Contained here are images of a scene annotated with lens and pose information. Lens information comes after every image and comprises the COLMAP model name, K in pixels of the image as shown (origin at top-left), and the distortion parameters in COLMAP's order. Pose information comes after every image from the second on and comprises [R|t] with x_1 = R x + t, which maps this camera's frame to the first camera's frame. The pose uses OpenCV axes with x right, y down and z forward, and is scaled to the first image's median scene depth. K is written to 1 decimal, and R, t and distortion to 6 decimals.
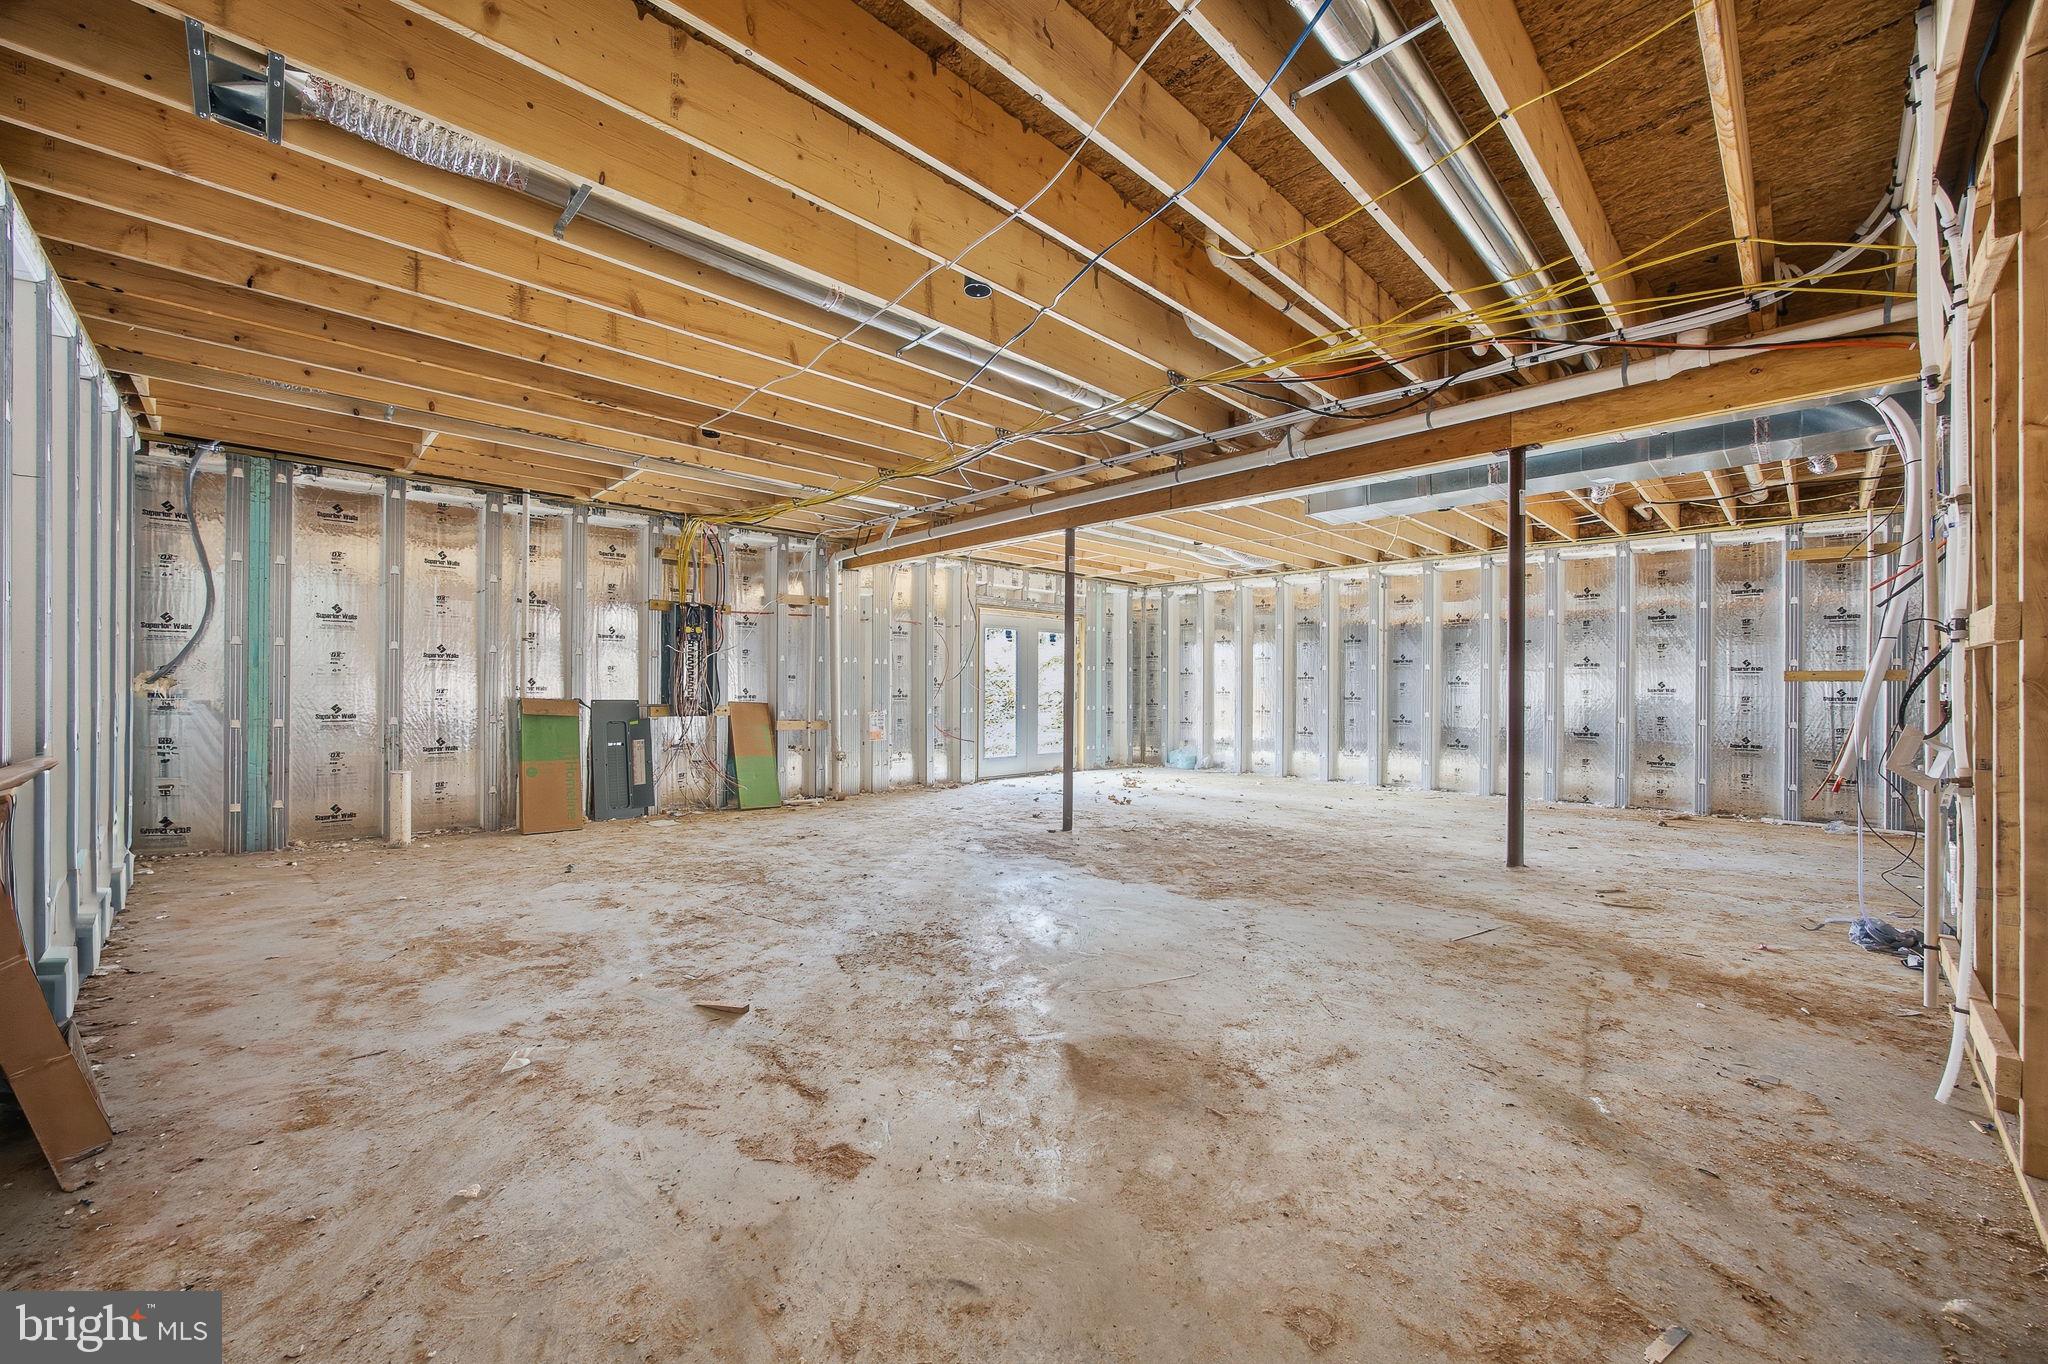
lens RADIAL K [[802.0, 0, 1009.2], [0, 802.0, 684.1], [0, 0, 1]] dist [-0.022565, 0.007454]
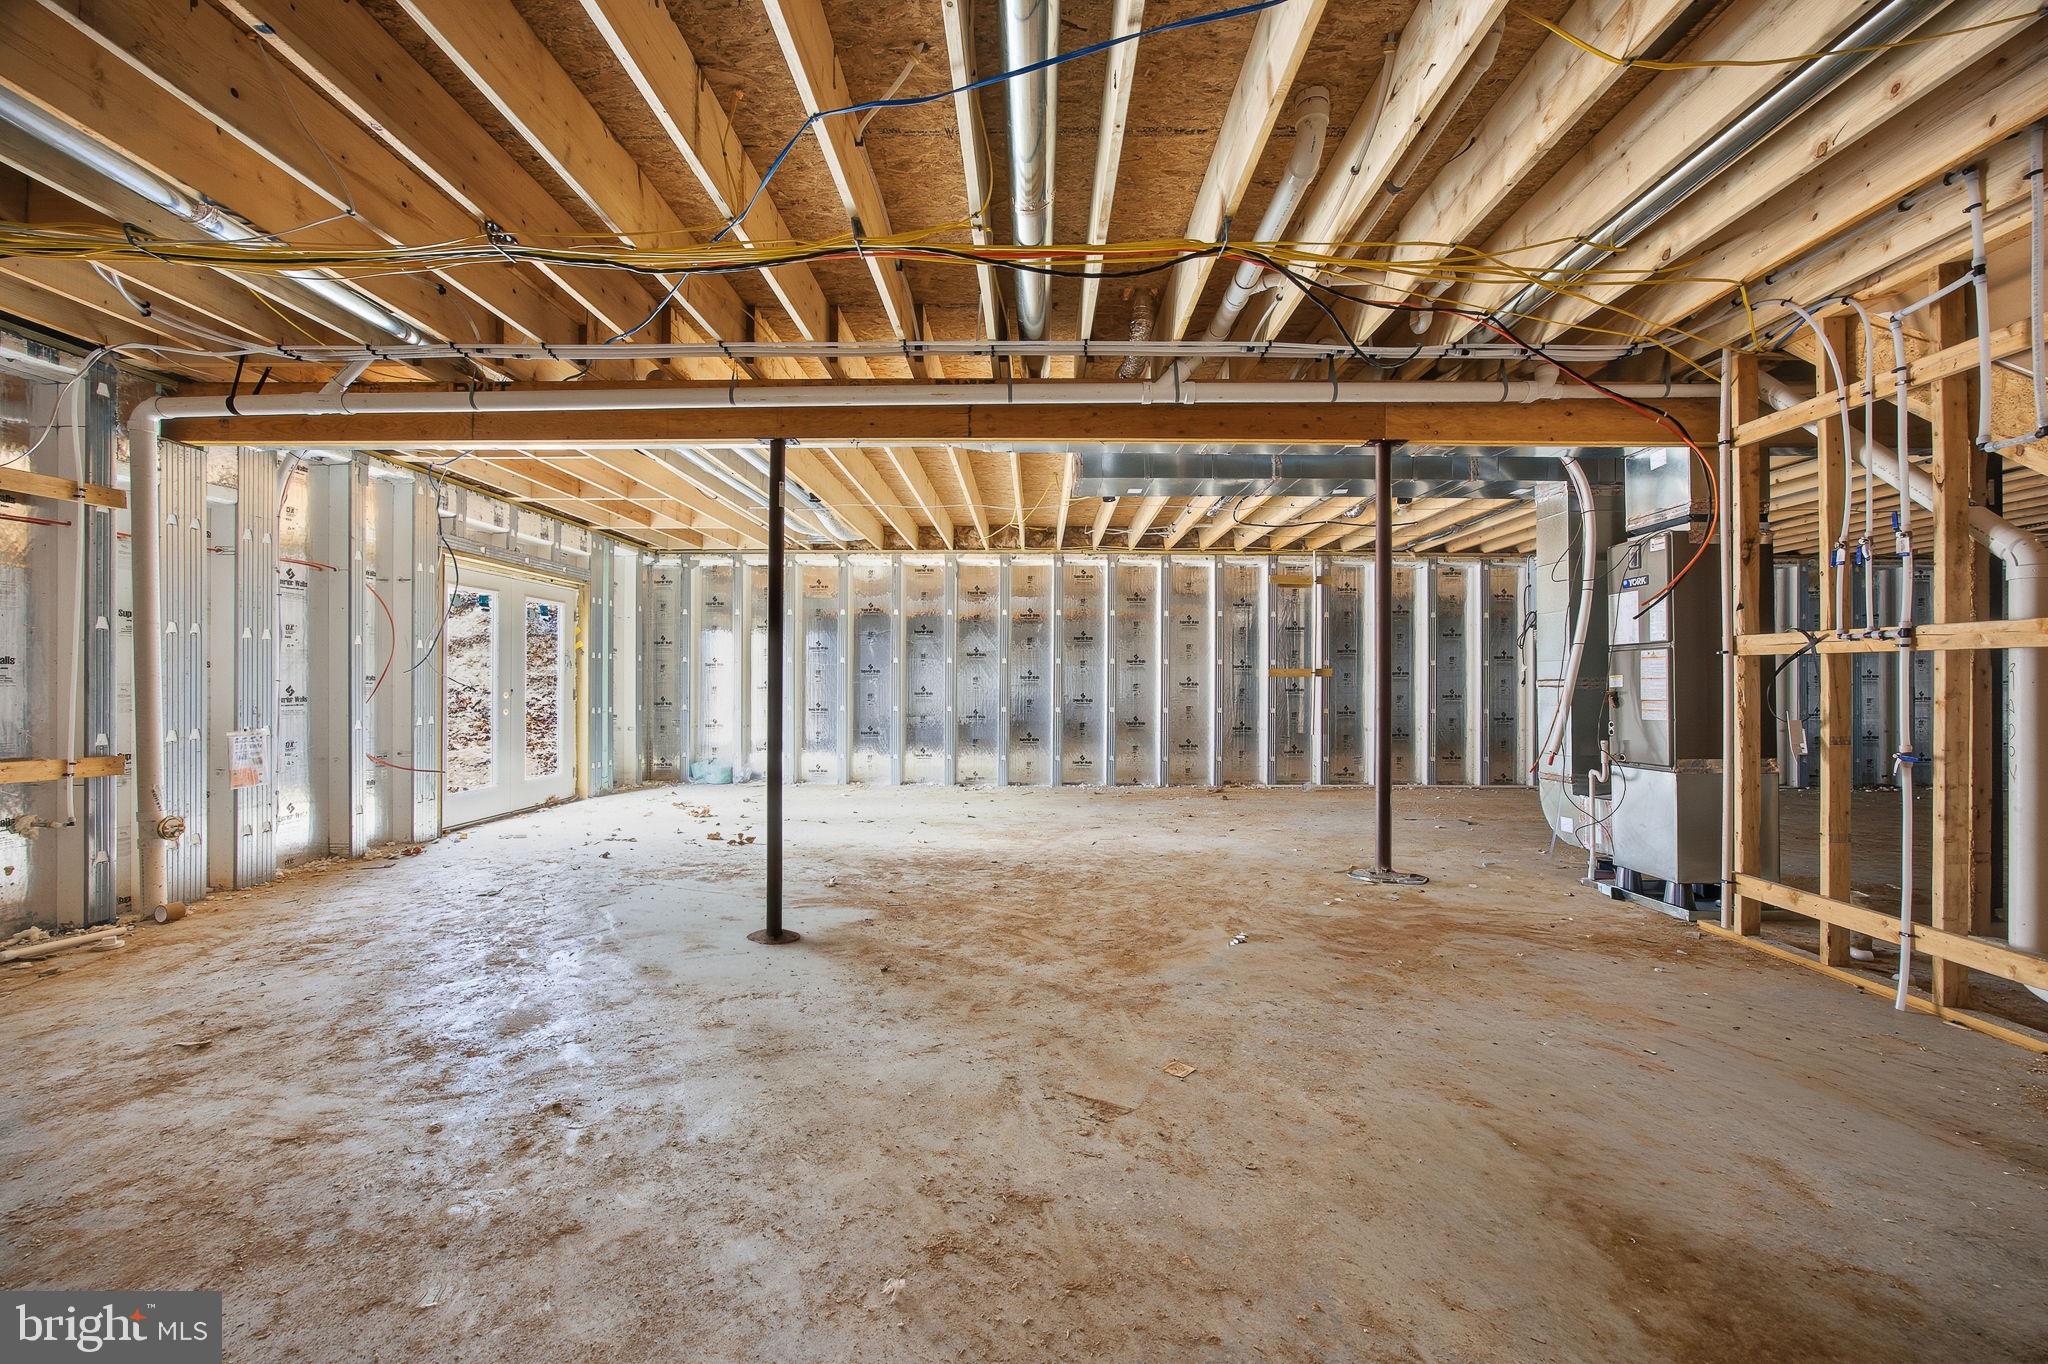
lens RADIAL K [[802.0, 0, 1035.7], [0, 802.0, 684.3], [0, 0, 1]] dist [-0.022565, 0.007454]
pose [[0.698955, -0.003905, 0.715155, -0.177146], [-0.002213, 0.999969, 0.007622, -0.000335], [-0.715162, -0.006910, 0.698925, 0.287404]]
